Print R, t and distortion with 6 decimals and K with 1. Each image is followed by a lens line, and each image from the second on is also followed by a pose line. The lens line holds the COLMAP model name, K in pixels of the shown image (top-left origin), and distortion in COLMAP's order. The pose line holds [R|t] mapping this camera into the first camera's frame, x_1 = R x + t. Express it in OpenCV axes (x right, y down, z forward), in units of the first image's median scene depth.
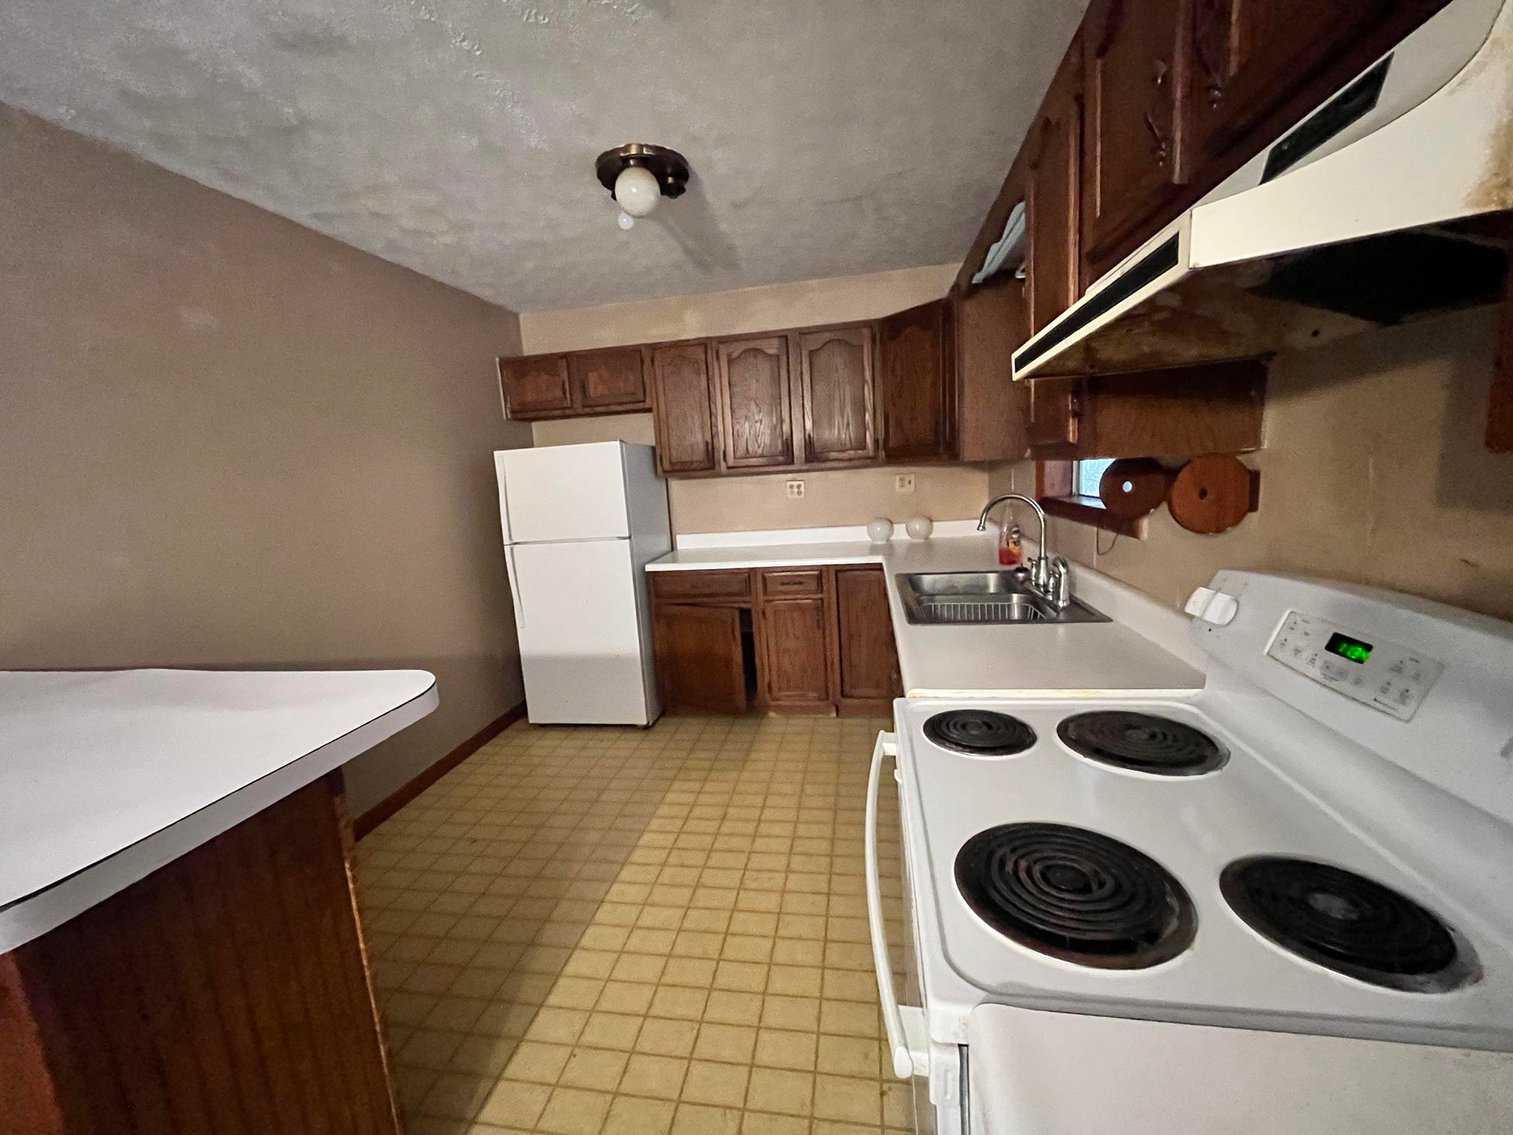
lens RADIAL K [[613.8, 0, 754.7], [0, 613.8, 567.2], [0, 0, 1]] dist [-0.001362, 0.000046]
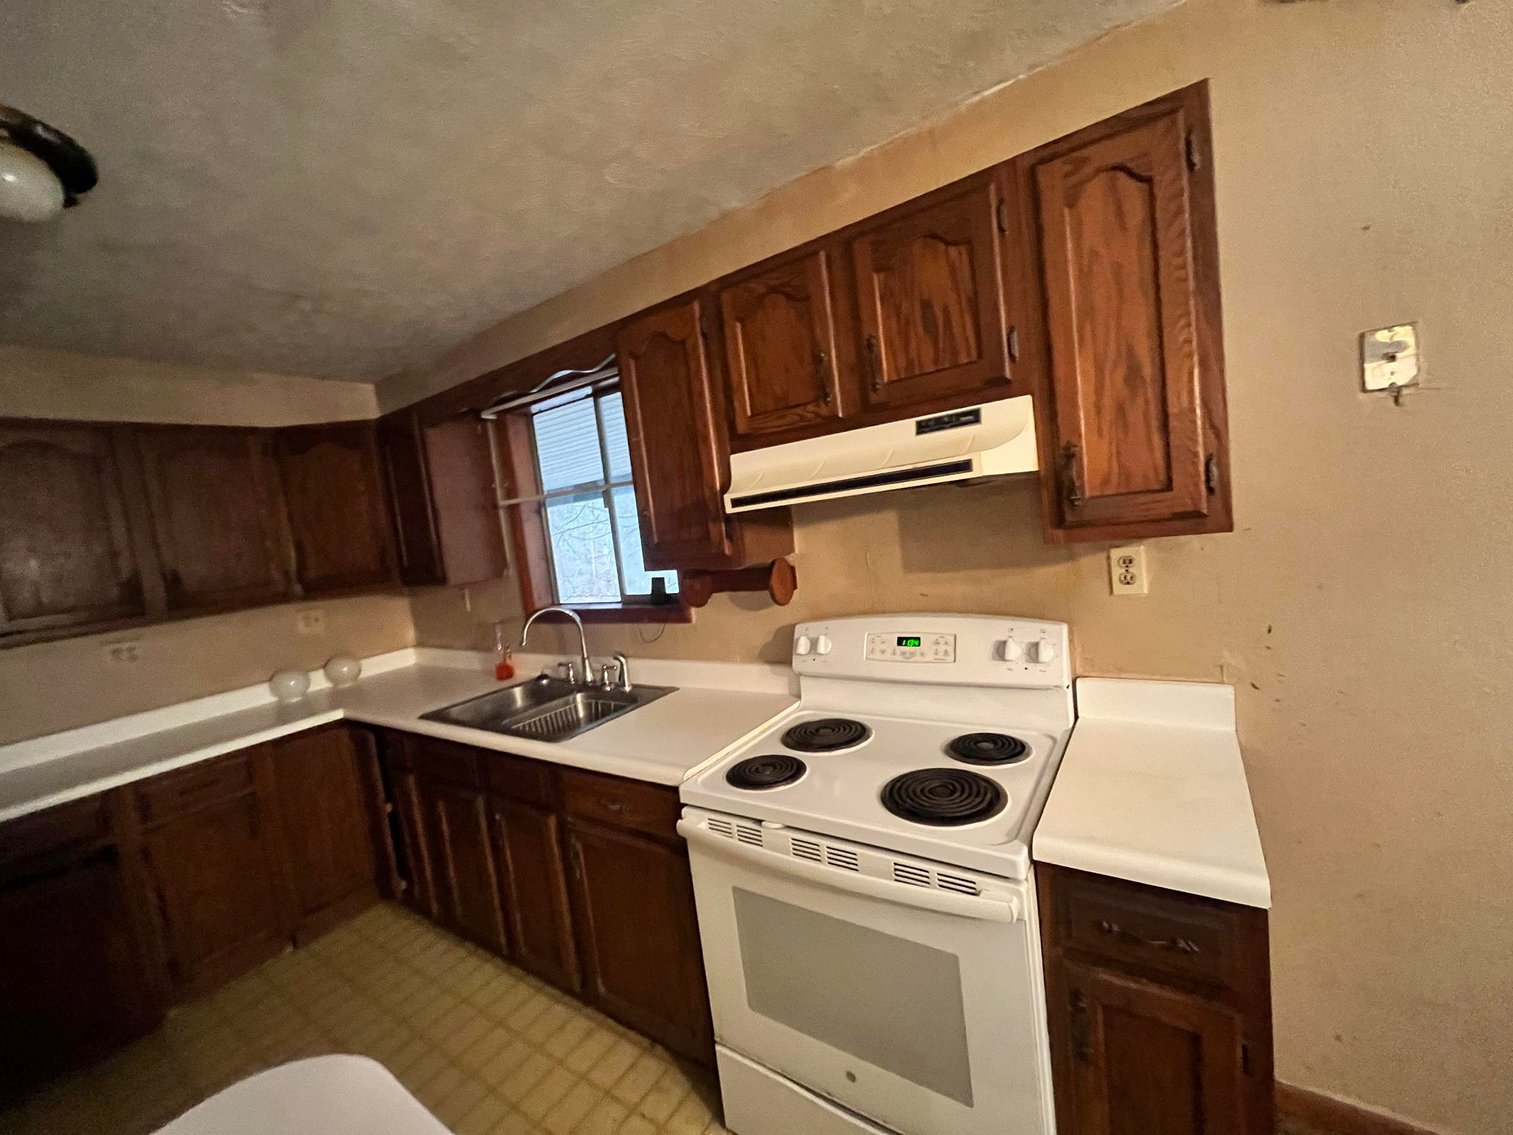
lens RADIAL K [[613.8, 0, 754.5], [0, 613.8, 563.7], [0, 0, 1]] dist [-0.001362, 0.000046]
pose [[0.418414, -0.051620, 0.906788, -0.456996], [0.233069, 0.971055, -0.052265, -0.055997], [-0.877843, 0.233213, 0.418334, 0.211082]]
